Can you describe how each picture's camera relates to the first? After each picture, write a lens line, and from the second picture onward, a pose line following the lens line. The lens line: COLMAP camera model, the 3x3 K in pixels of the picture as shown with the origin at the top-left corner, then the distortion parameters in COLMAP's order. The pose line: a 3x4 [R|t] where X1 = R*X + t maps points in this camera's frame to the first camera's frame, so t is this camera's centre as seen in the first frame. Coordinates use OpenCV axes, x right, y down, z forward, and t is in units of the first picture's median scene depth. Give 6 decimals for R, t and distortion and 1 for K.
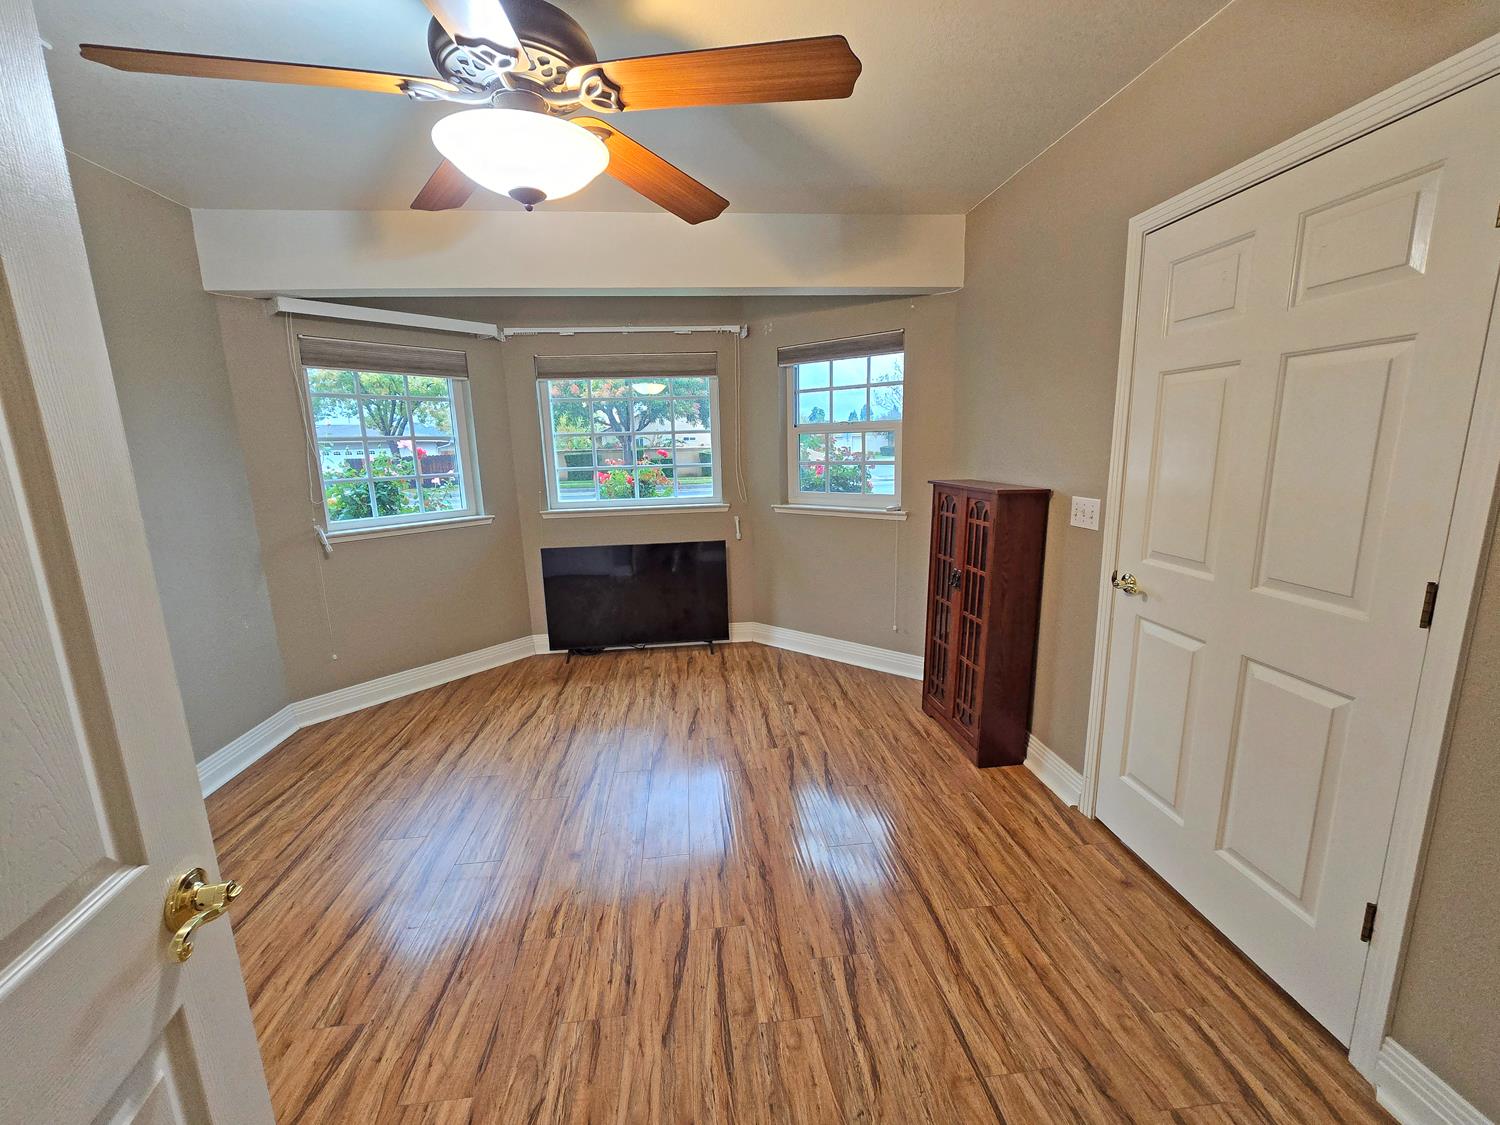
lens RADIAL K [[615.6, 0, 746.6], [0, 615.6, 563.5], [0, 0, 1]] dist [-0.008196, 0.002470]
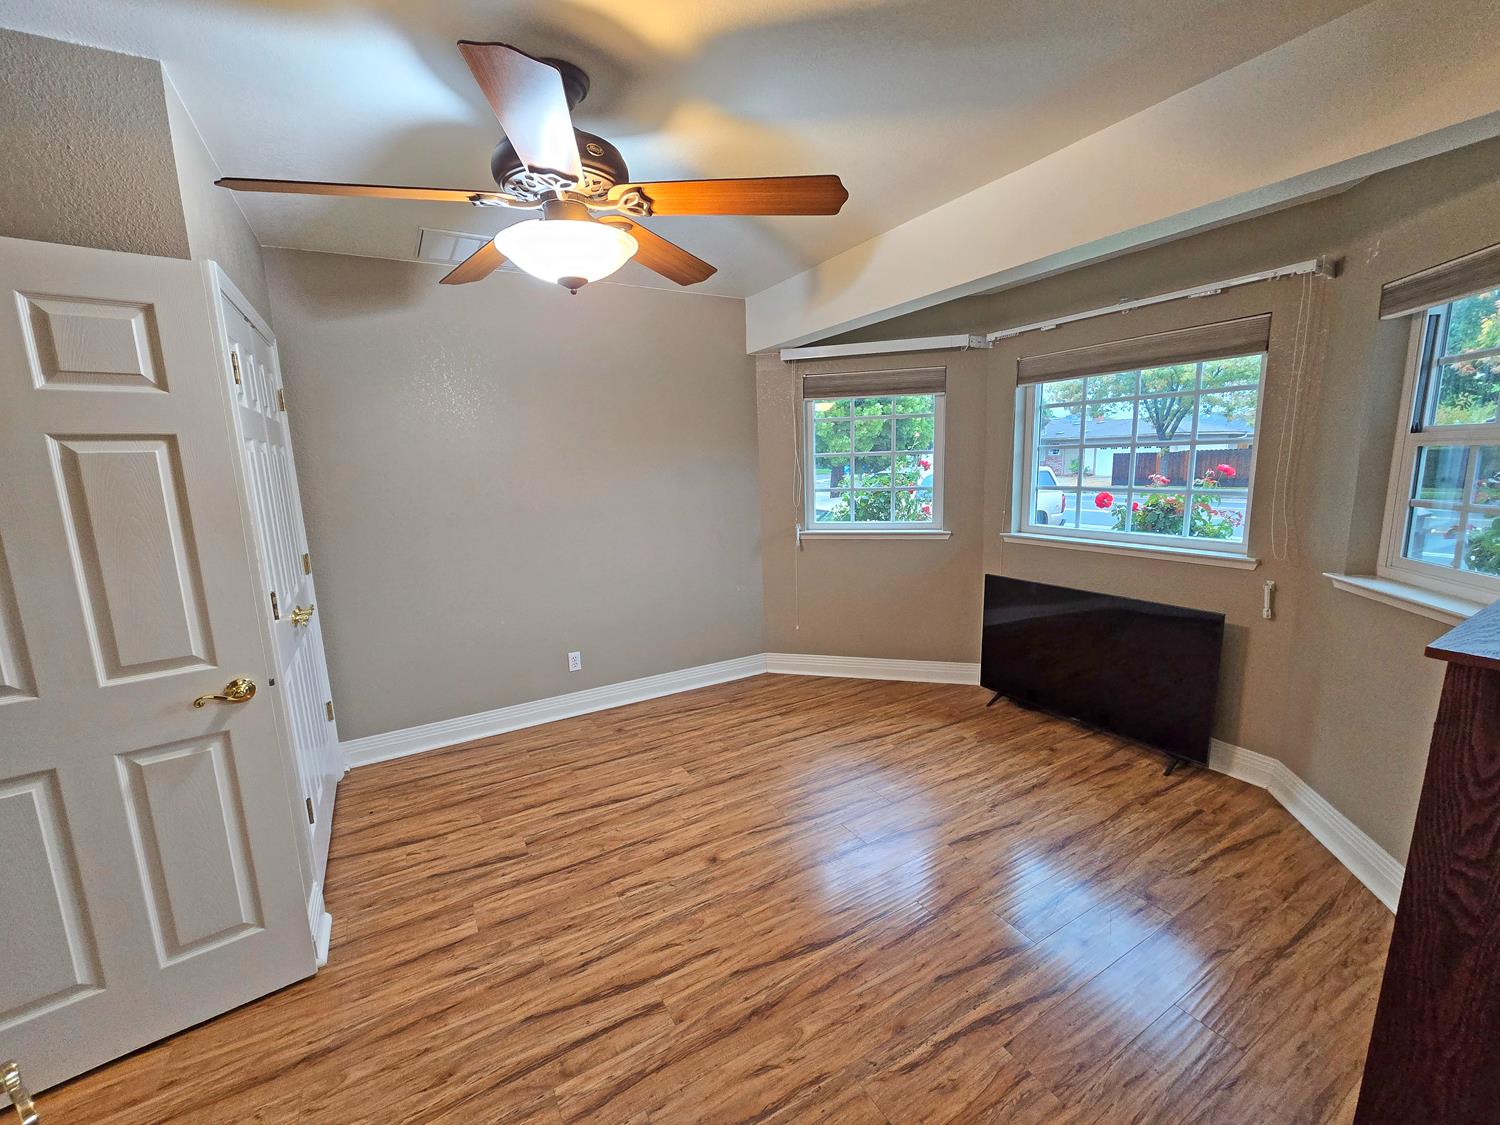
lens RADIAL K [[608.3, 0, 745.2], [0, 608.3, 570.7], [0, 0, 1]] dist [-0.004724, -0.000080]
pose [[0.408053, 0.179530, -0.895132, 0.398676], [-0.154478, 0.979914, 0.126114, -0.108311], [0.899794, 0.086817, 0.427591, 0.362698]]
